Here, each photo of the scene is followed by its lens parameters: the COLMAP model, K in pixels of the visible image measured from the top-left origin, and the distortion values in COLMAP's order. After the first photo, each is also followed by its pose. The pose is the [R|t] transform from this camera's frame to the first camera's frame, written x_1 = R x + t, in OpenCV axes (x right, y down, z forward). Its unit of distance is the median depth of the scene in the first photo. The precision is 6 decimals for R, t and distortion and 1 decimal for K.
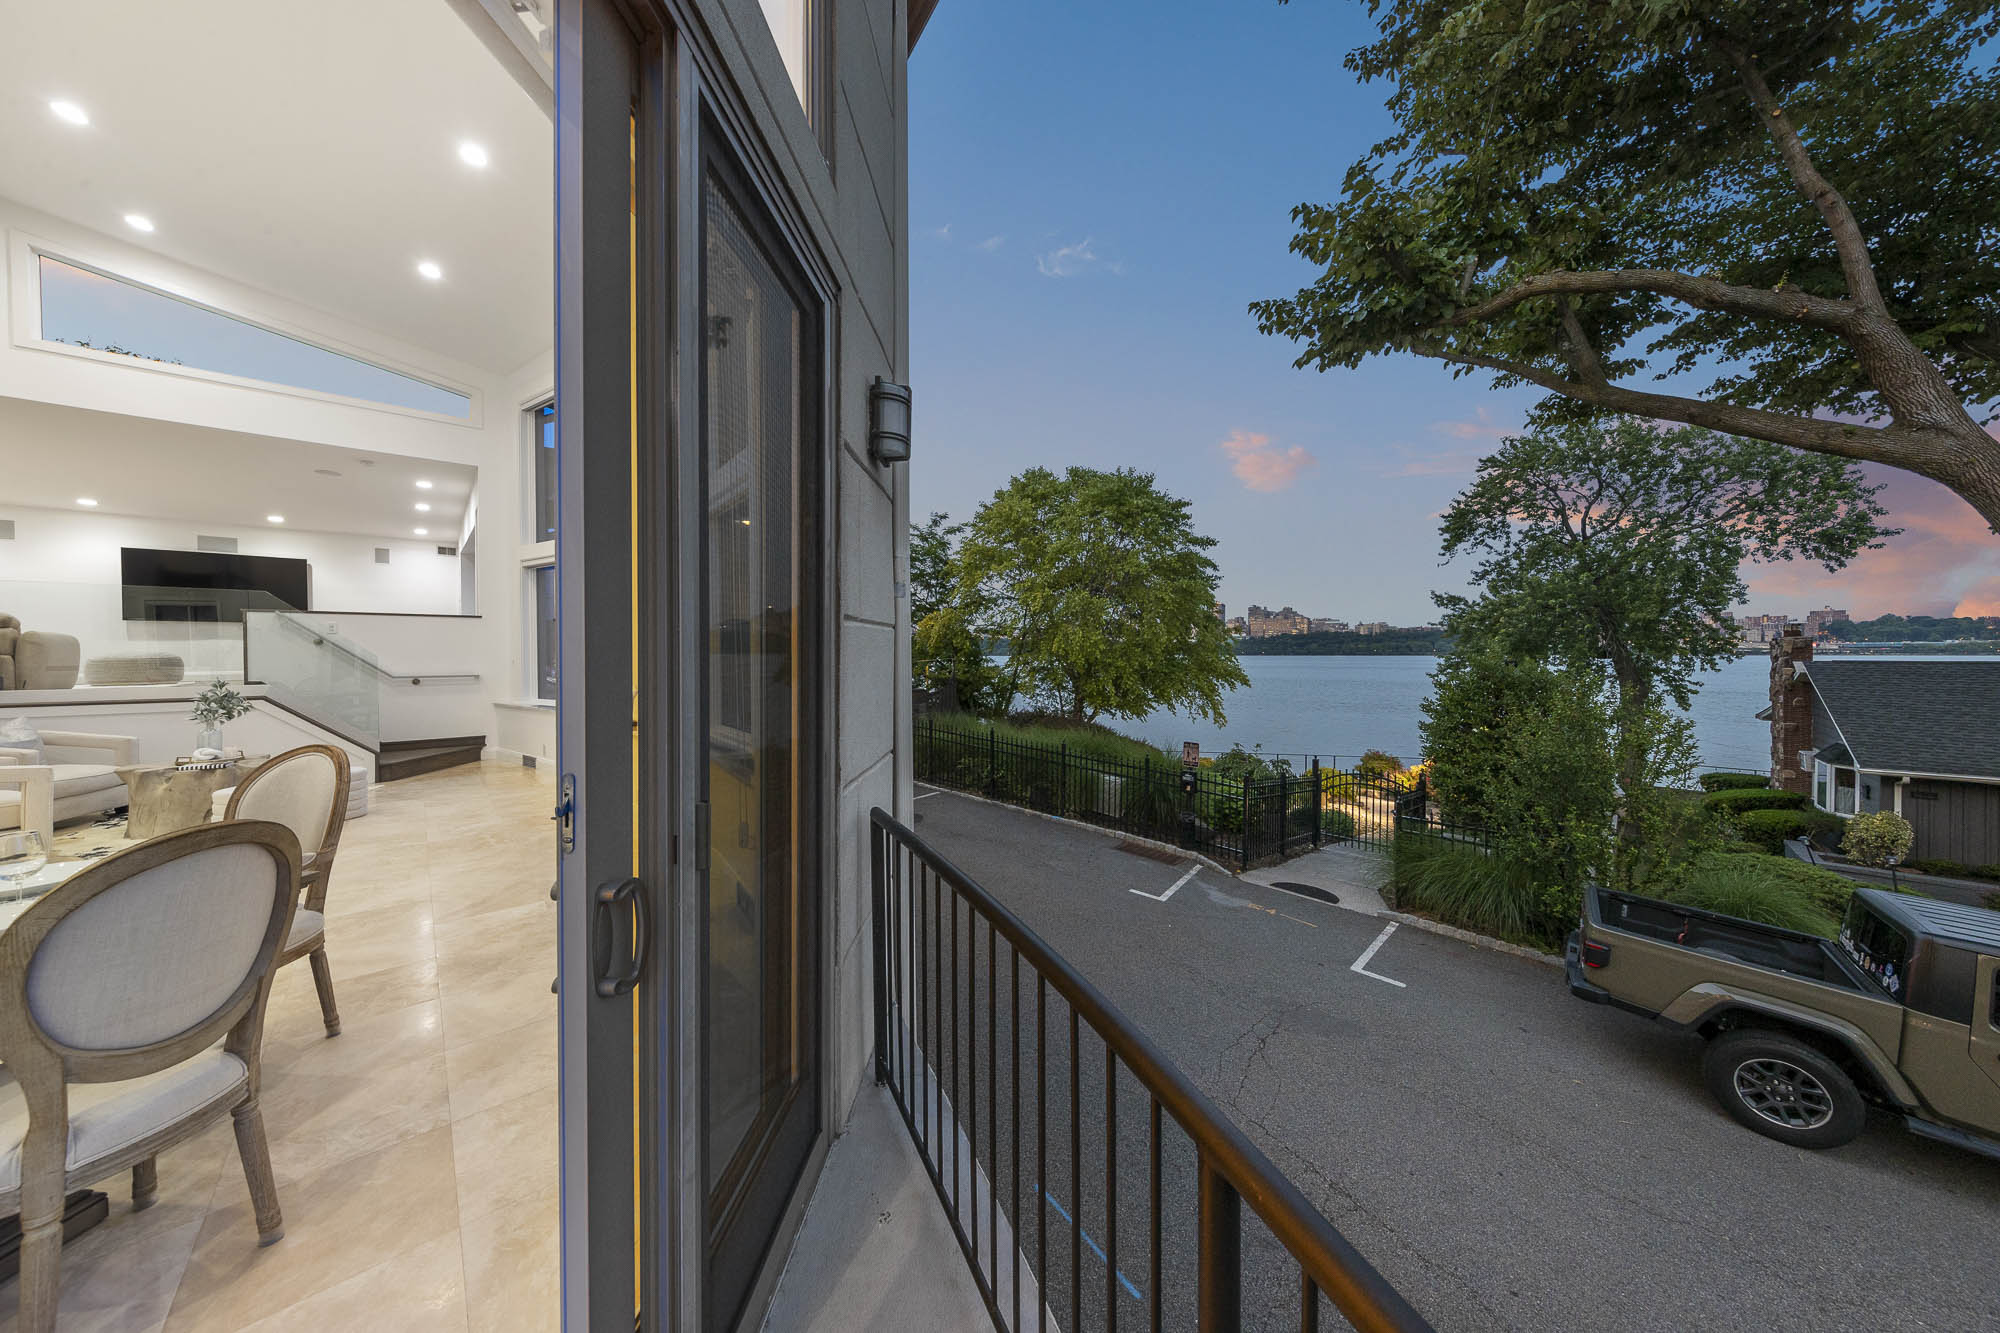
lens RADIAL K [[634.4, 0, 991.1], [0, 634.4, 663.2], [0, 0, 1]] dist [0.002834, -0.000703]
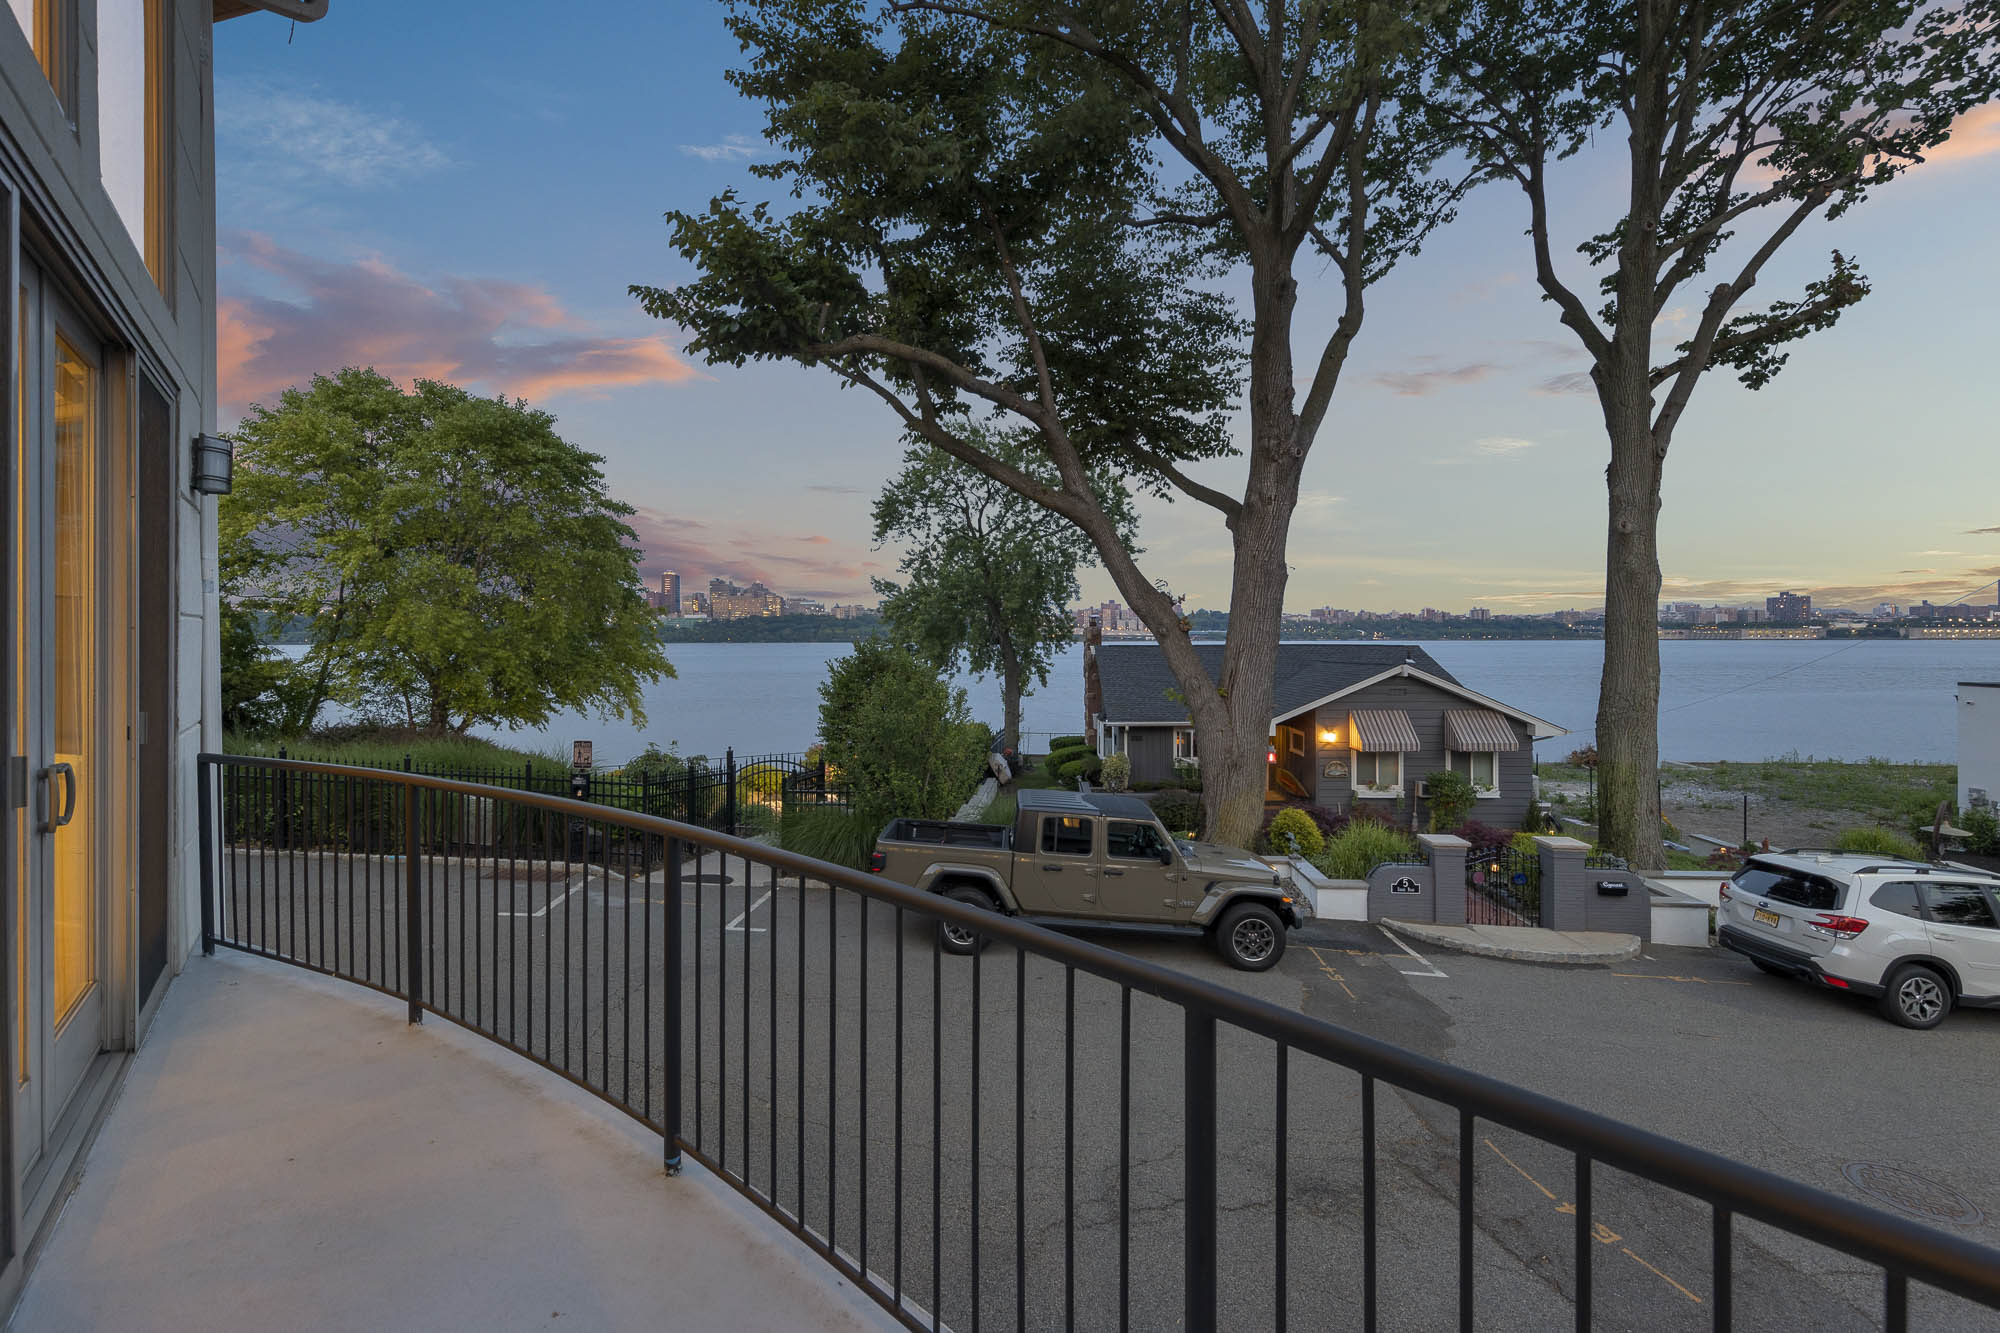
lens RADIAL K [[838.9, 0, 993.6], [0, 838.9, 640.9], [0, 0, 1]] dist [0.011159, -0.001989]
pose [[0.758331, -0.002276, 0.651866, -0.014177], [0.011804, 0.999878, -0.010240, 0.004900], [-0.651763, 0.015460, 0.758265, -0.270537]]
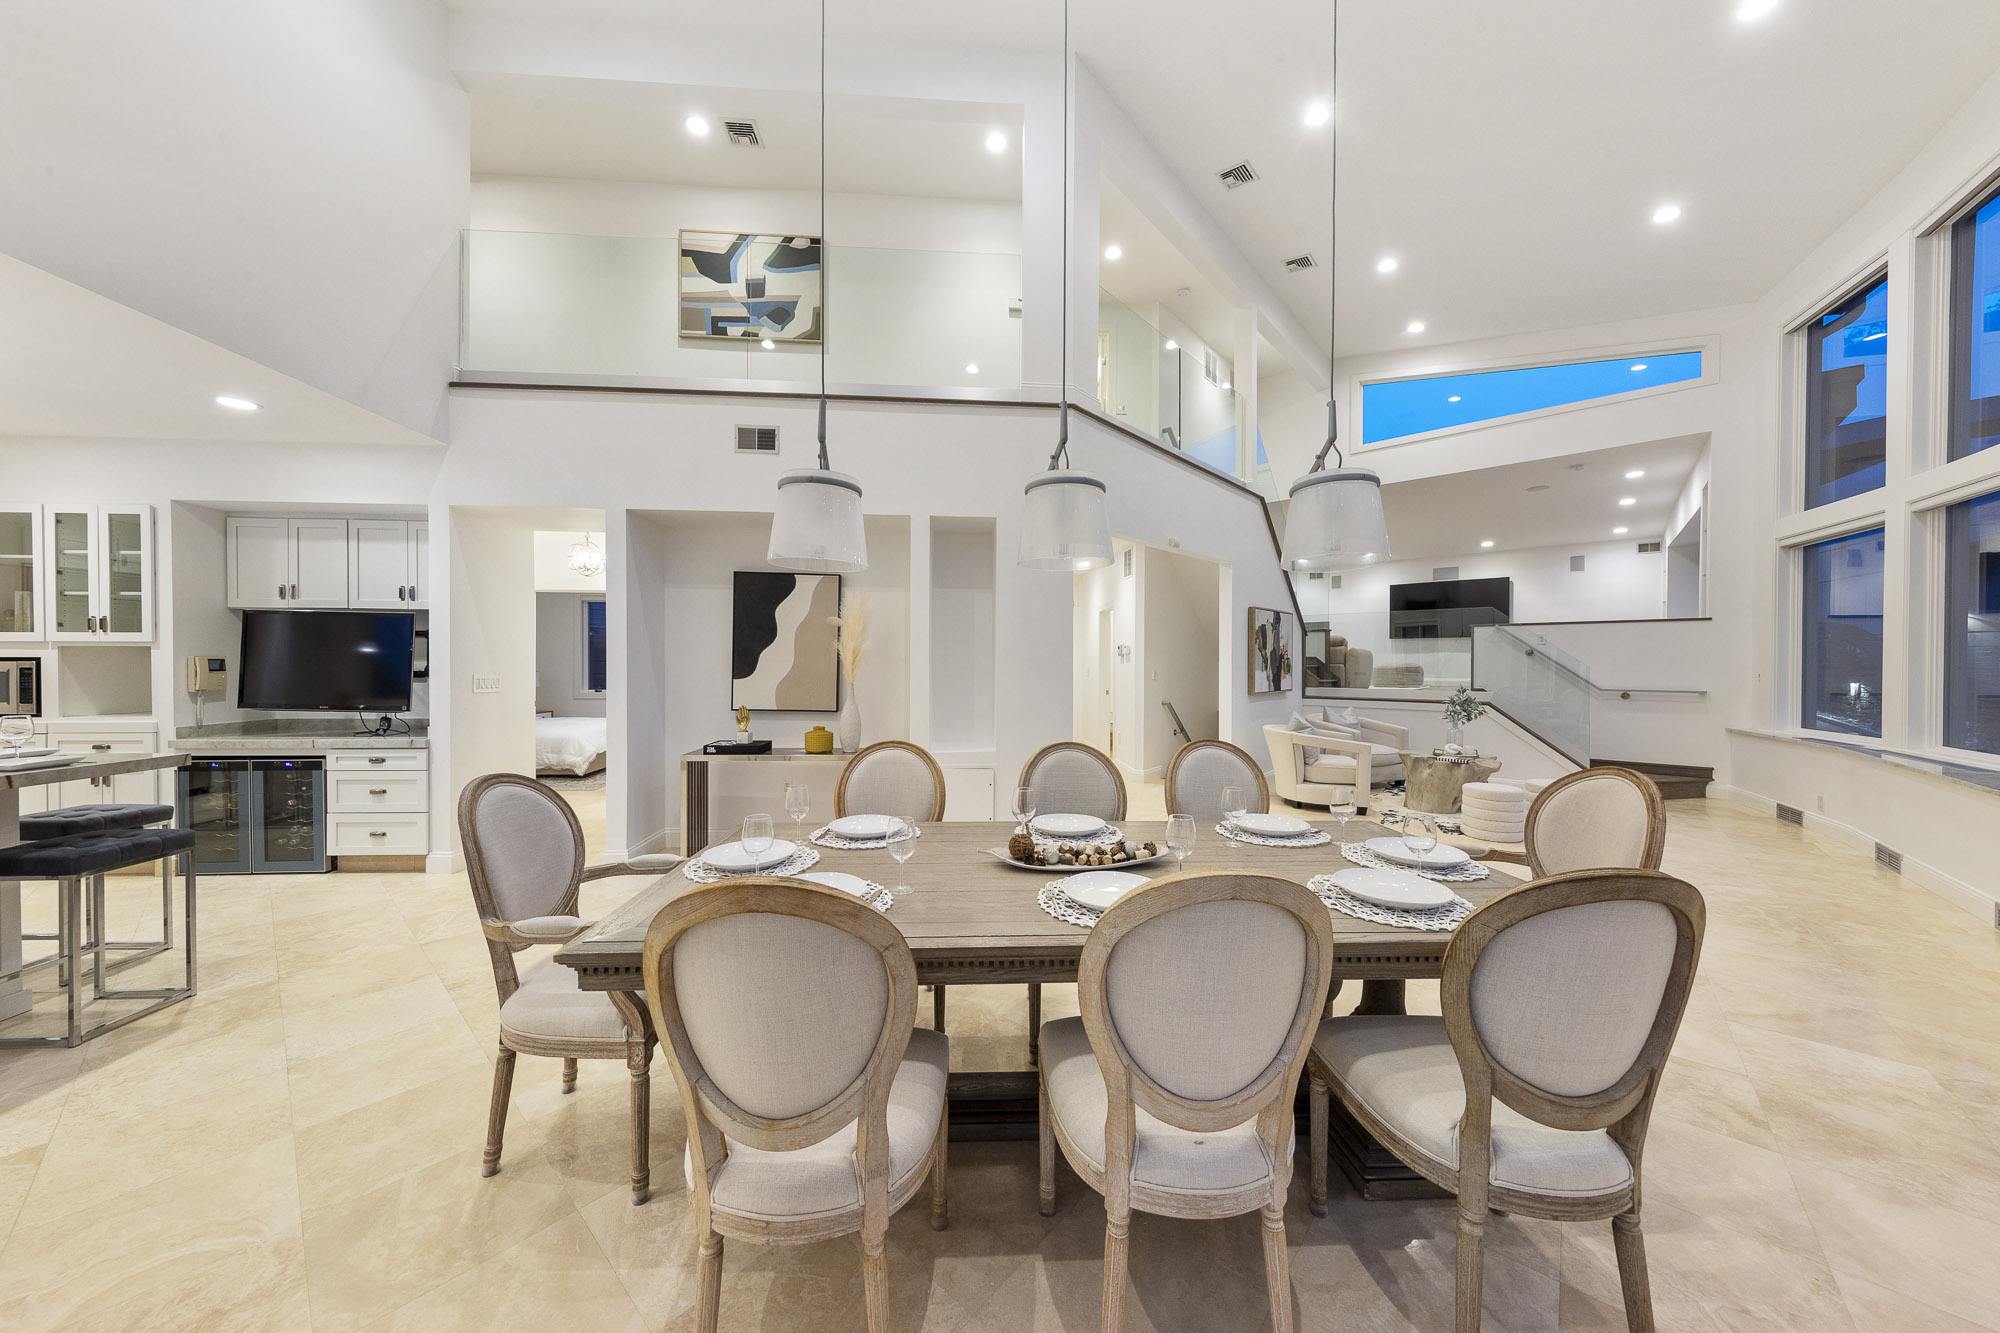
lens RADIAL K [[655.8, 0, 992.8], [0, 655.8, 667.2], [0, 0, 1]] dist [0.001358, -0.000066]
pose [[0.105029, 0.008221, -0.994435, -0.053360], [-0.019727, 0.999786, 0.006182, 0.000525], [0.994273, 0.018968, 0.105169, 0.011036]]
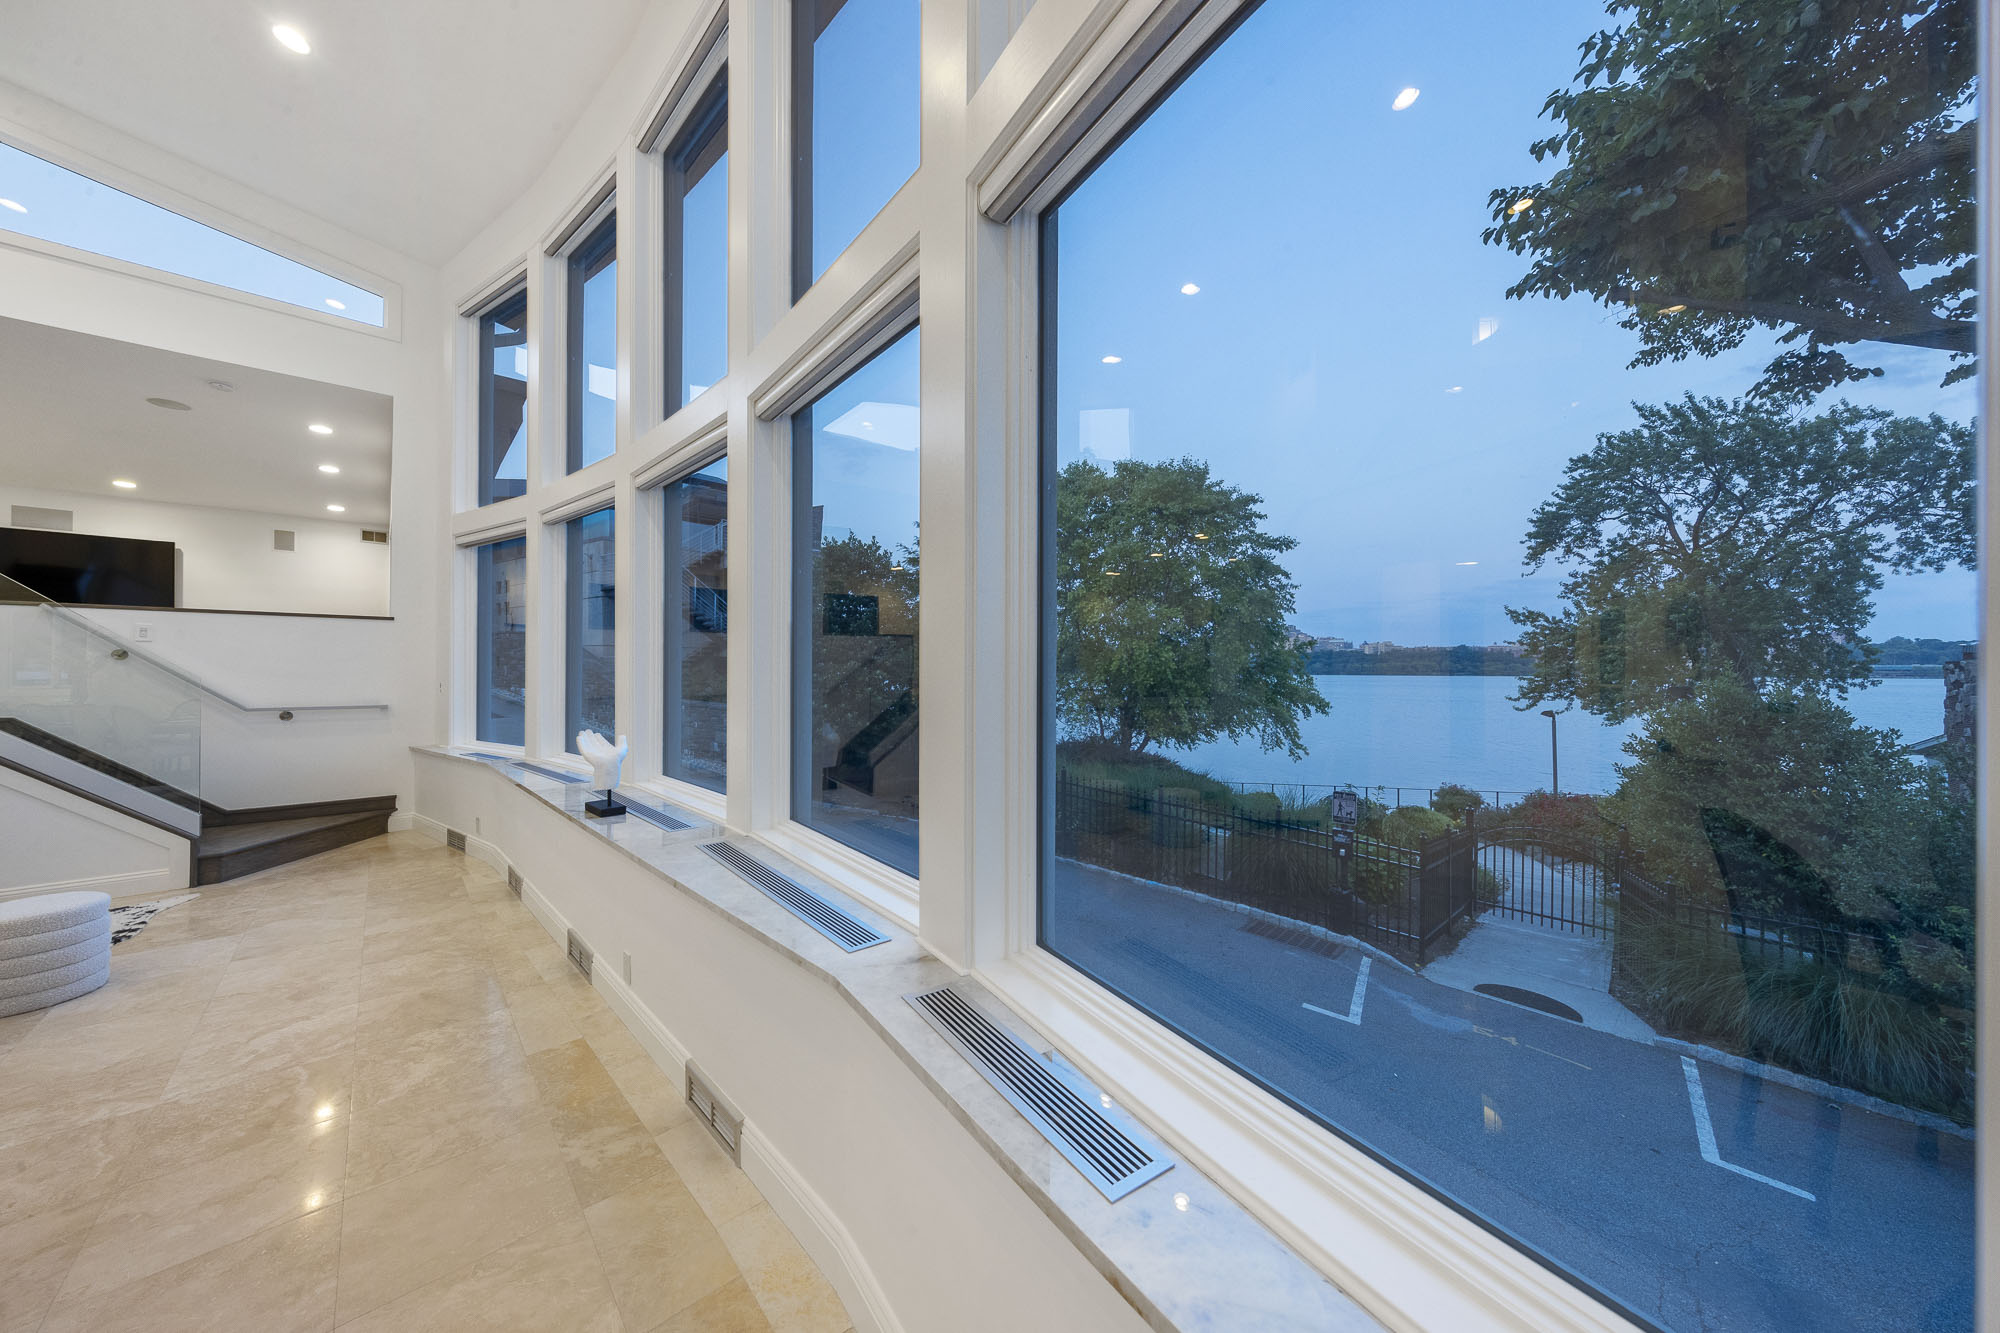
lens RADIAL K [[655.8, 0, 992.9], [0, 655.8, 668.3], [0, 0, 1]] dist [0.001358, -0.000066]
pose [[0.999910, 0.006364, 0.011801, -0.124018], [-0.006145, 0.999809, -0.018543, -0.008134], [-0.011917, 0.018469, 0.999758, 0.211778]]
